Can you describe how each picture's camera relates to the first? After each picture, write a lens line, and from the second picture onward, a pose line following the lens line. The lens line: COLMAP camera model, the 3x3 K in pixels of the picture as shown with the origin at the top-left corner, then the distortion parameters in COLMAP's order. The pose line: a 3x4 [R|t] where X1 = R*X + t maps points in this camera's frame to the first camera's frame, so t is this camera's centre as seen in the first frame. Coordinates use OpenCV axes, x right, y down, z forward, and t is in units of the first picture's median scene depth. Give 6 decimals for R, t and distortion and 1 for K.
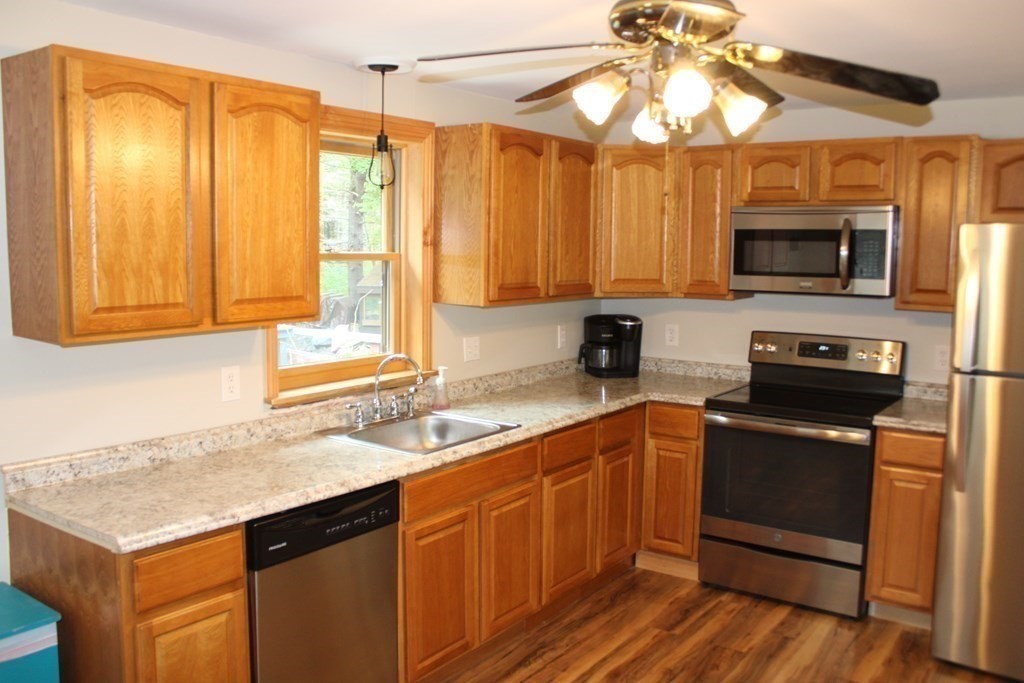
lens RADIAL K [[883.1, 0, 512.0], [0, 883.1, 341.5], [0, 0, 1]] dist [-0.148998, 0.141709]
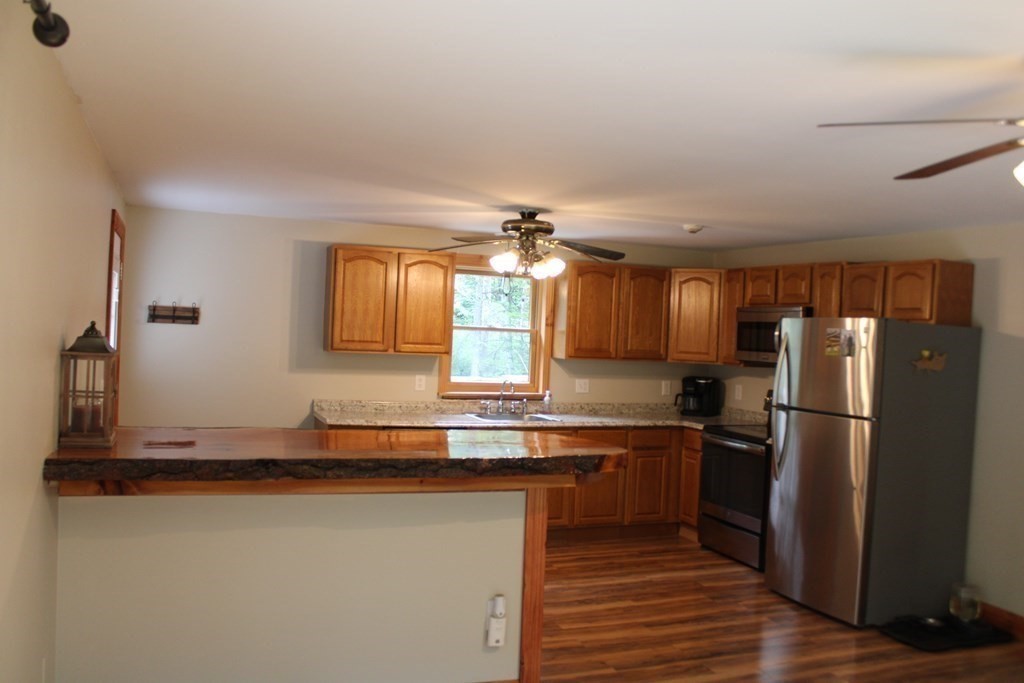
lens RADIAL K [[883.1, 0, 512.0], [0, 883.1, 341.5], [0, 0, 1]] dist [-0.148998, 0.141709]
pose [[0.837825, 0.035285, -0.544798, 0.853129], [-0.093465, 0.992447, -0.079458, 0.078581], [0.537879, 0.117491, 0.834794, -0.589464]]
